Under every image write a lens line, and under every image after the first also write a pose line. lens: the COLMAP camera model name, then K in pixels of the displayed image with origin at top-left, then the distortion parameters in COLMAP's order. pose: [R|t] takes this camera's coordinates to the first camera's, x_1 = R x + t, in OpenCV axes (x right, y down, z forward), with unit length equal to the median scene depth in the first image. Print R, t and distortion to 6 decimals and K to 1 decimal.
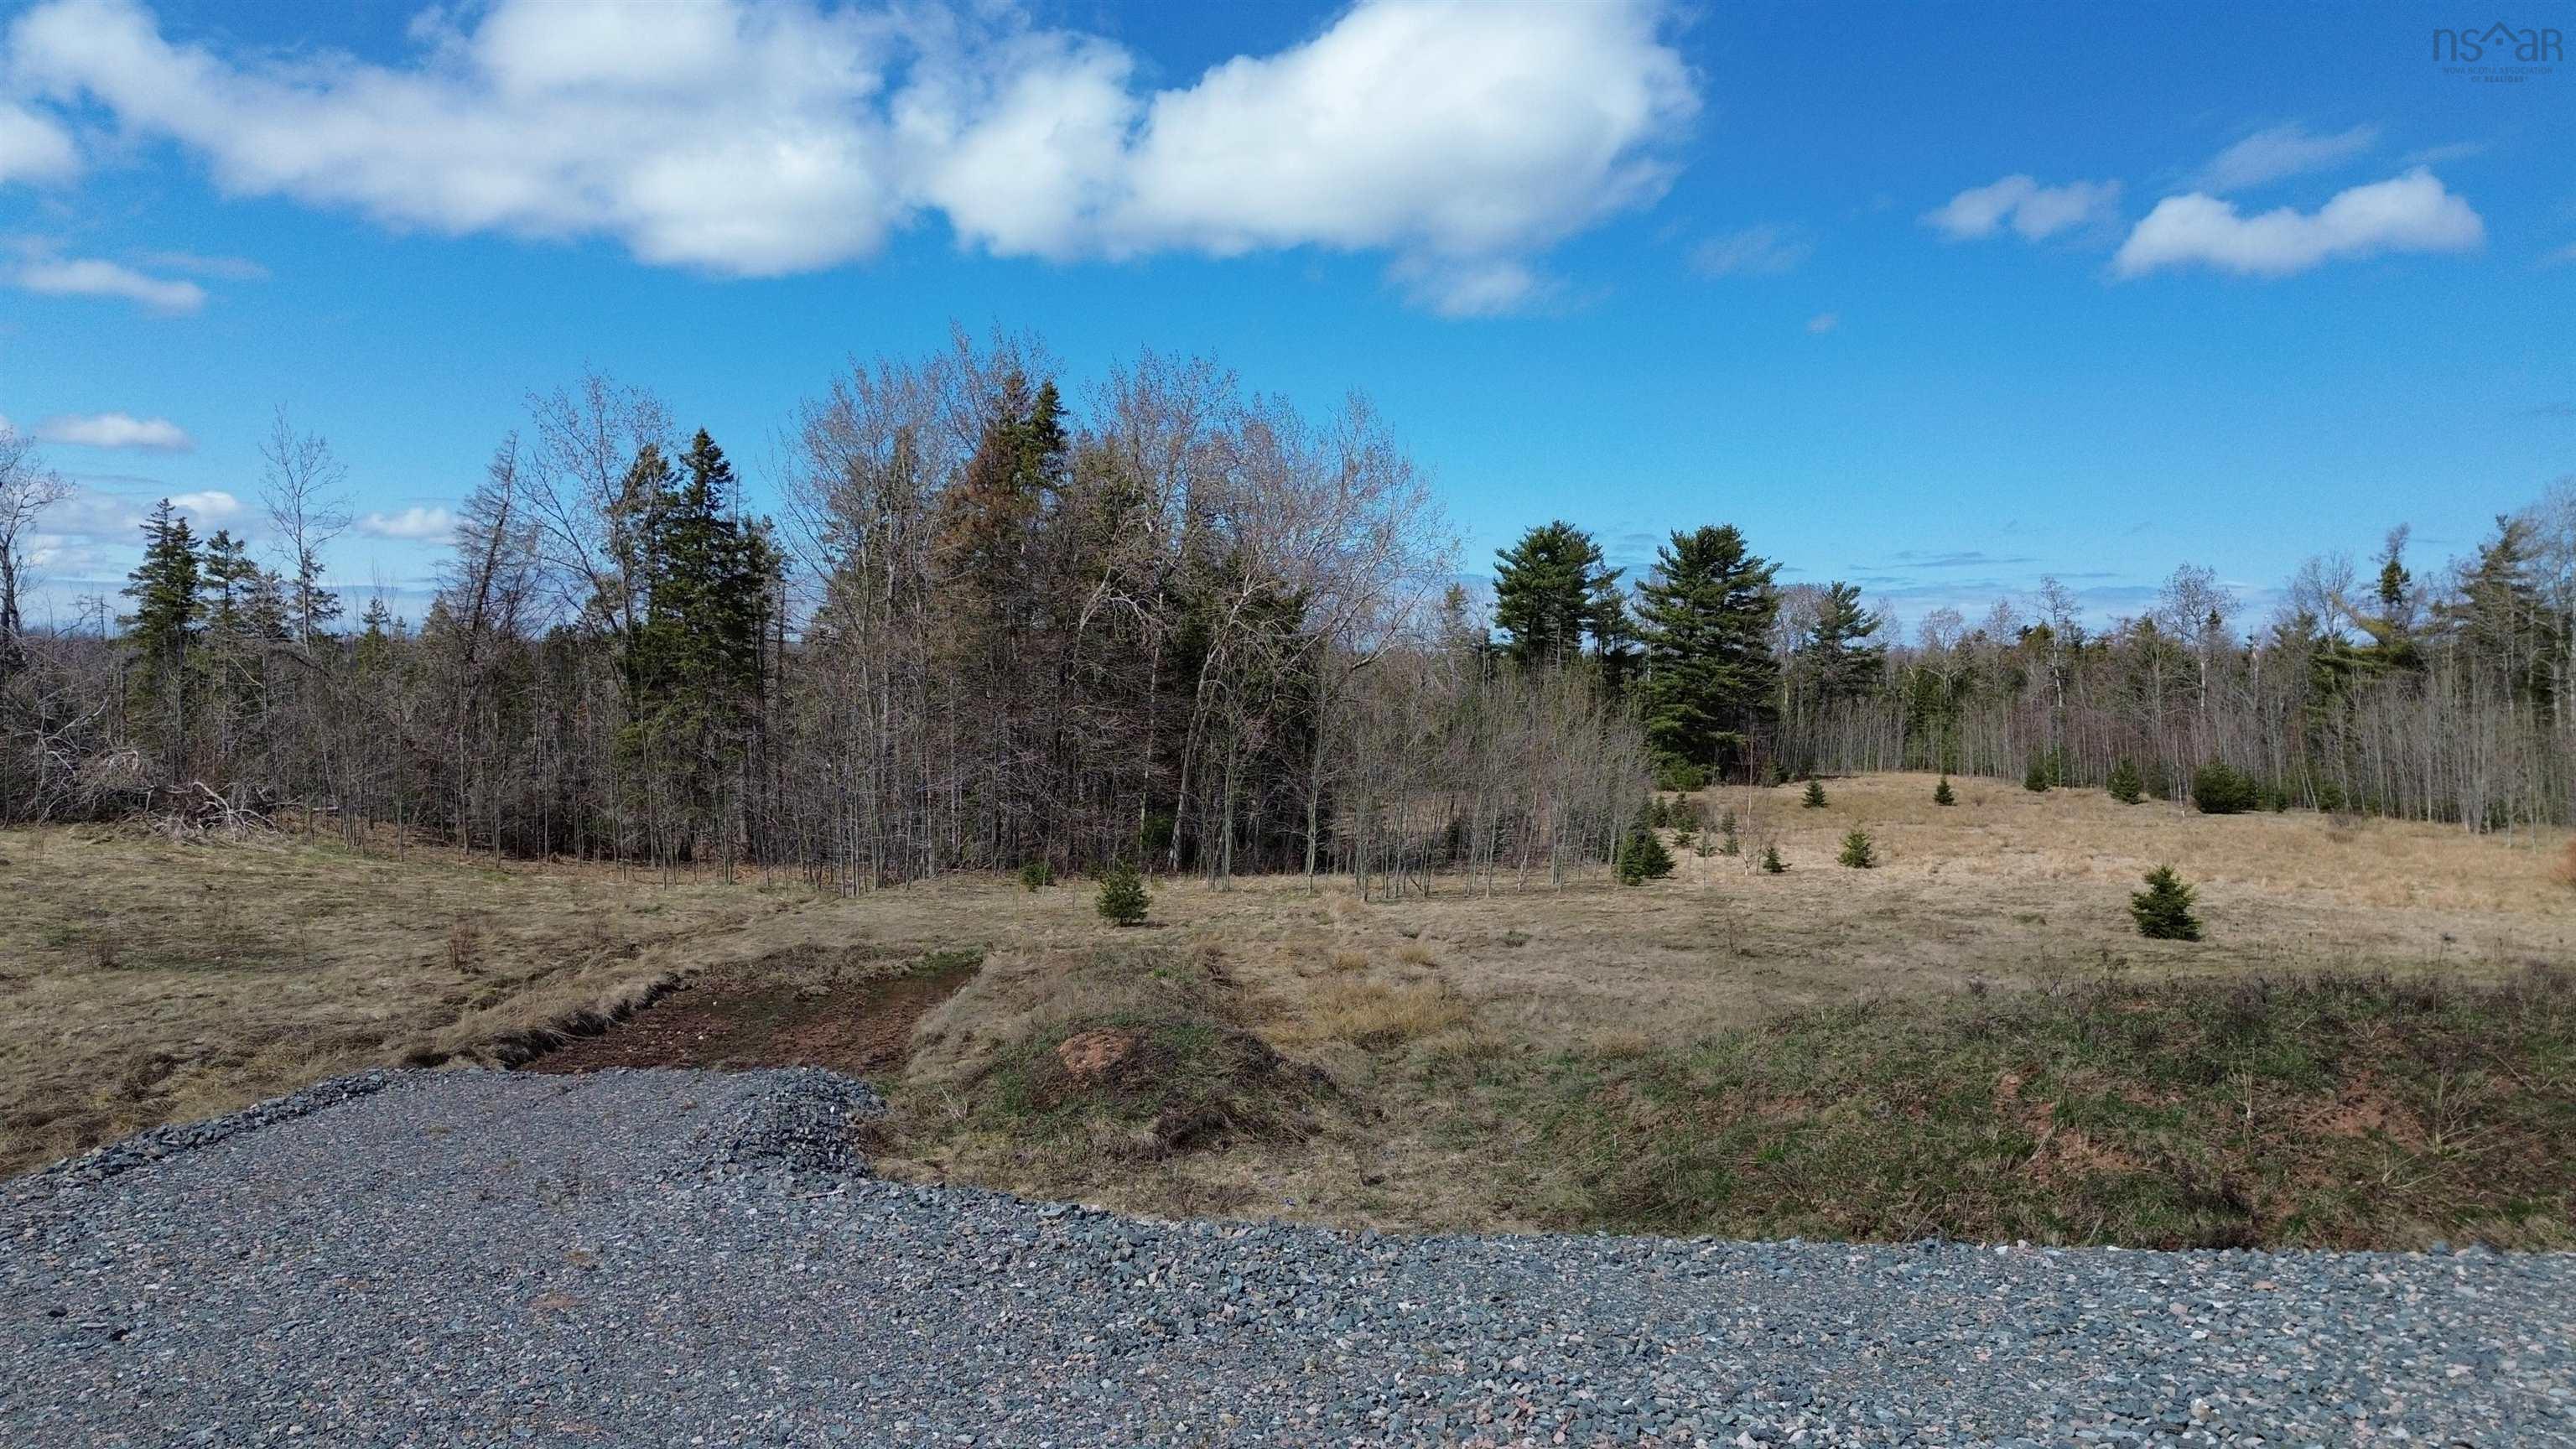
lens RADIAL K [[1809.2, 0, 1288.7], [0, 1809.2, 722.4], [0, 0, 1]] dist [0.076835, -0.066288]
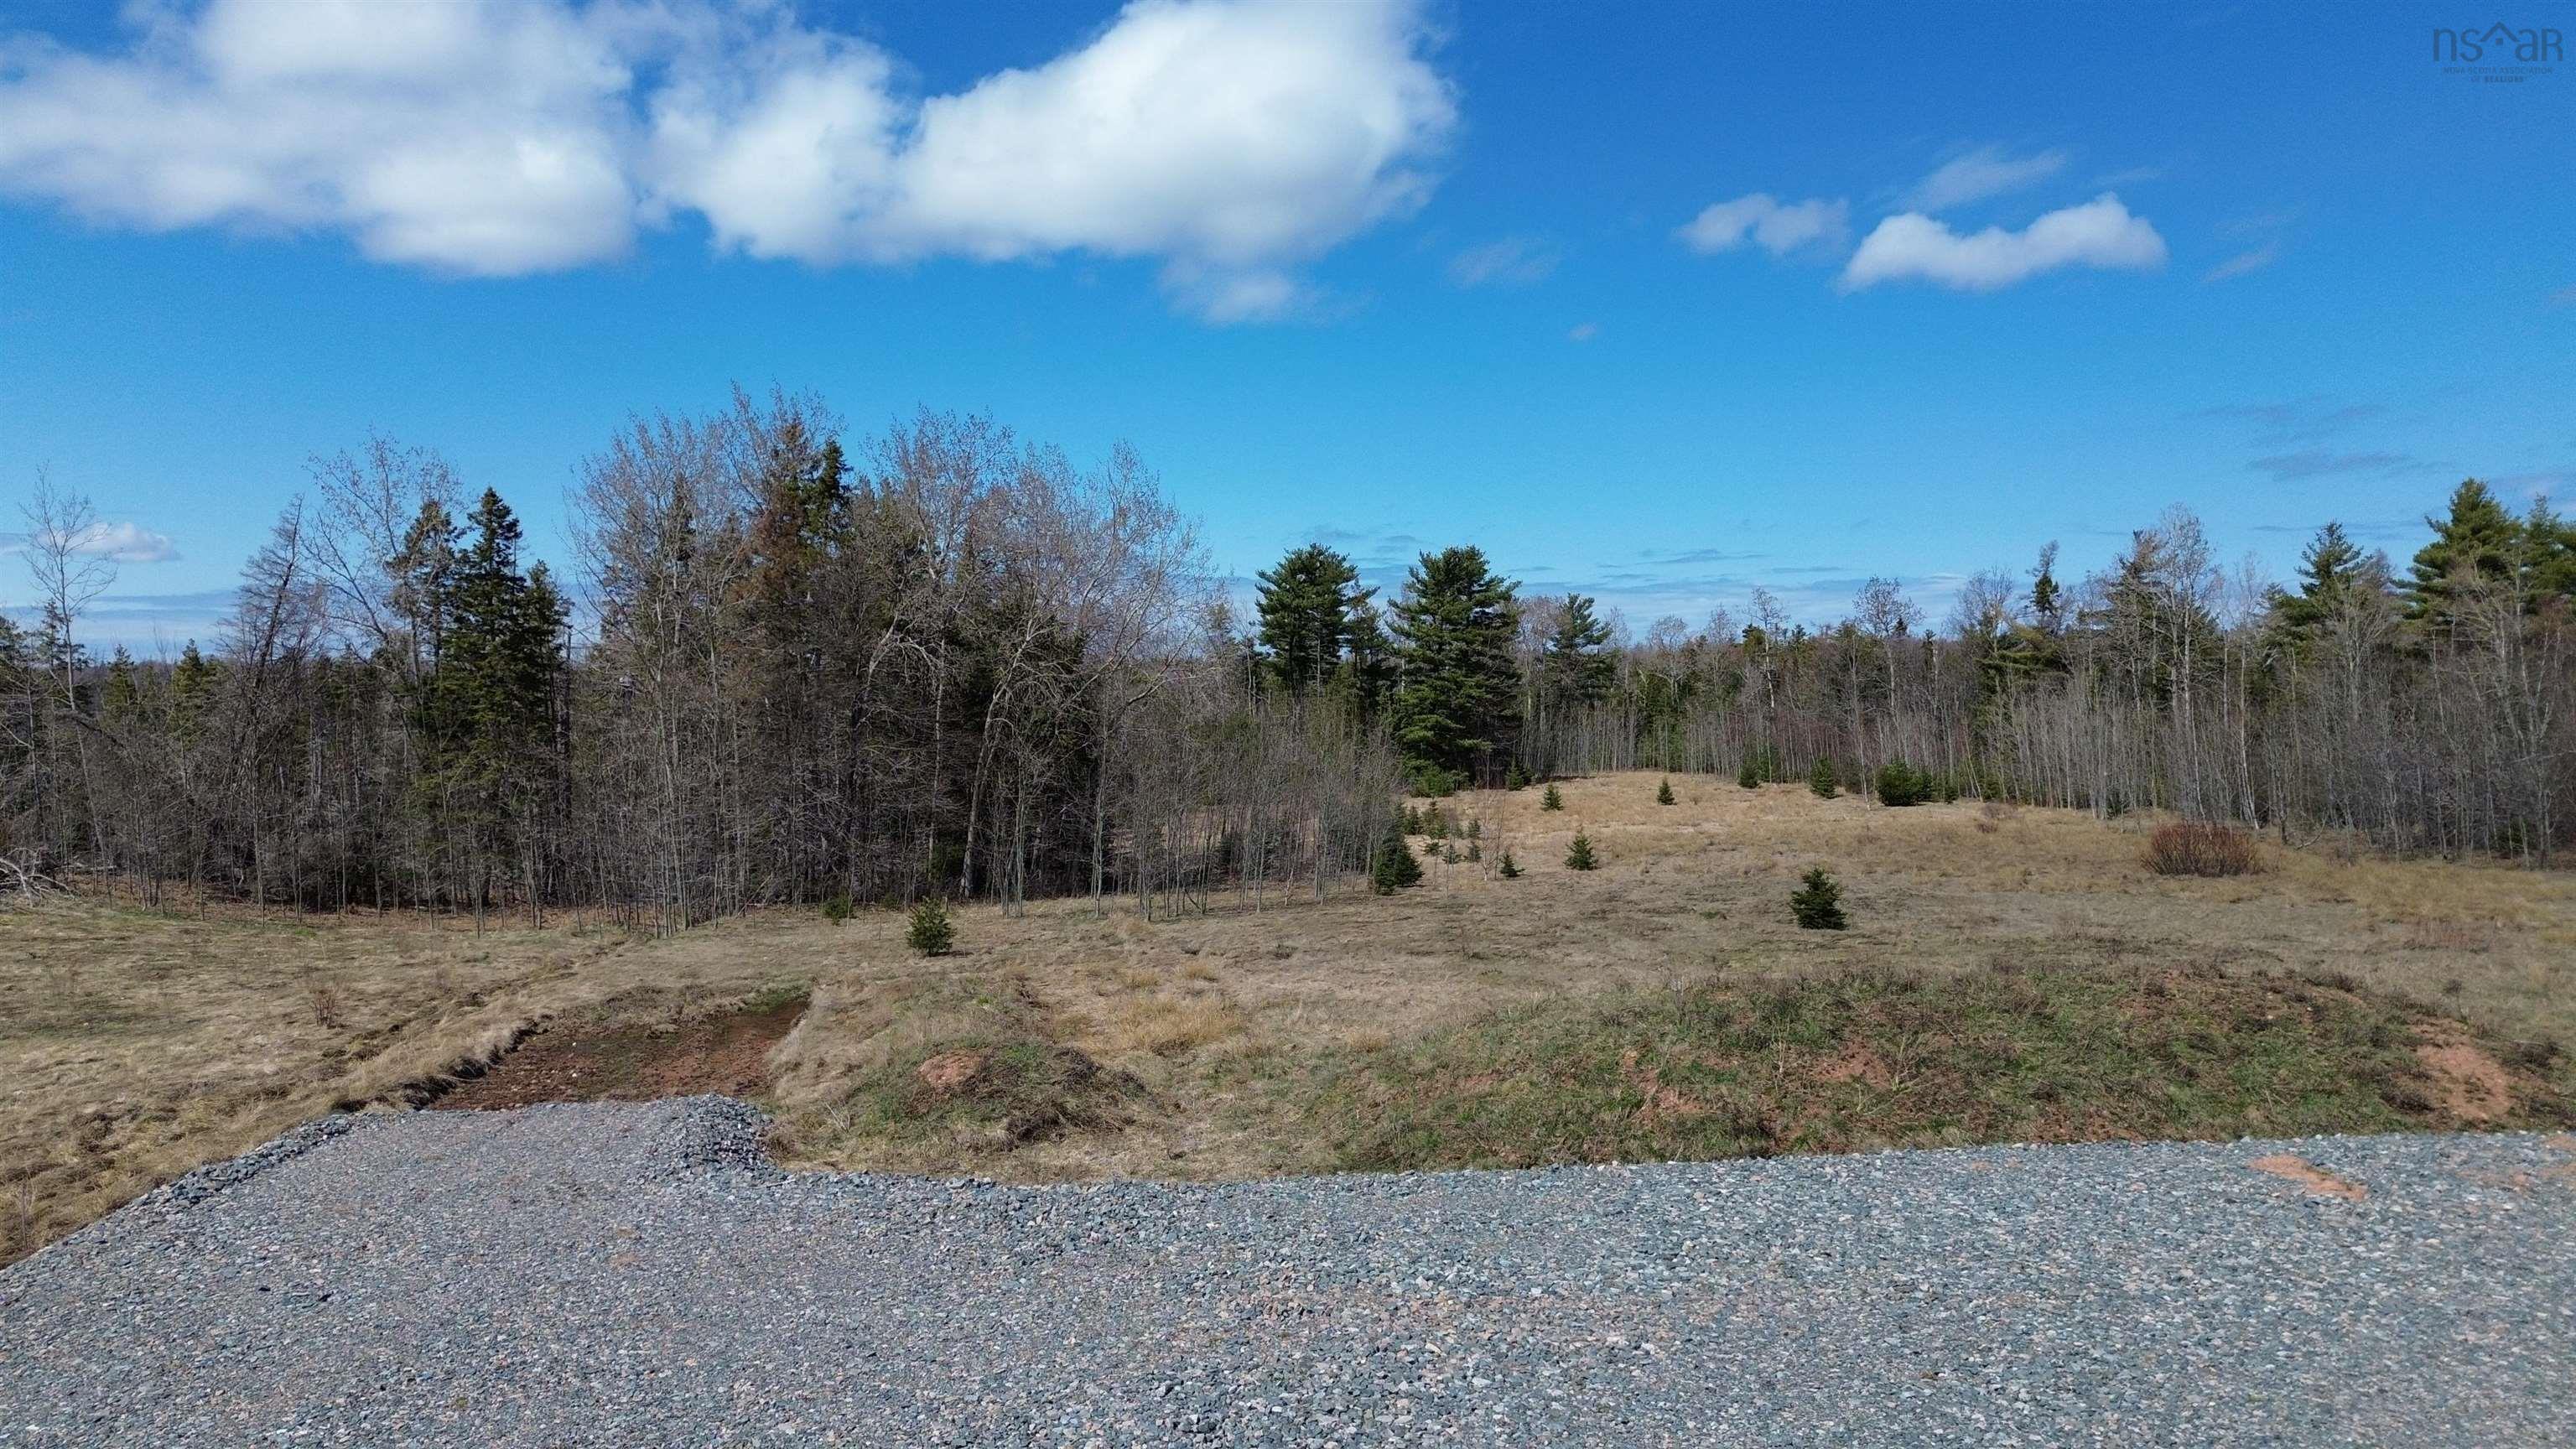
lens RADIAL K [[1809.2, 0, 1288.7], [0, 1809.2, 722.4], [0, 0, 1]] dist [0.076835, -0.066288]
pose [[0.991338, -0.025631, 0.128806, -0.012132], [0.025806, 0.999667, 0.000306, -0.020782], [-0.128771, 0.003021, 0.991670, -0.109452]]
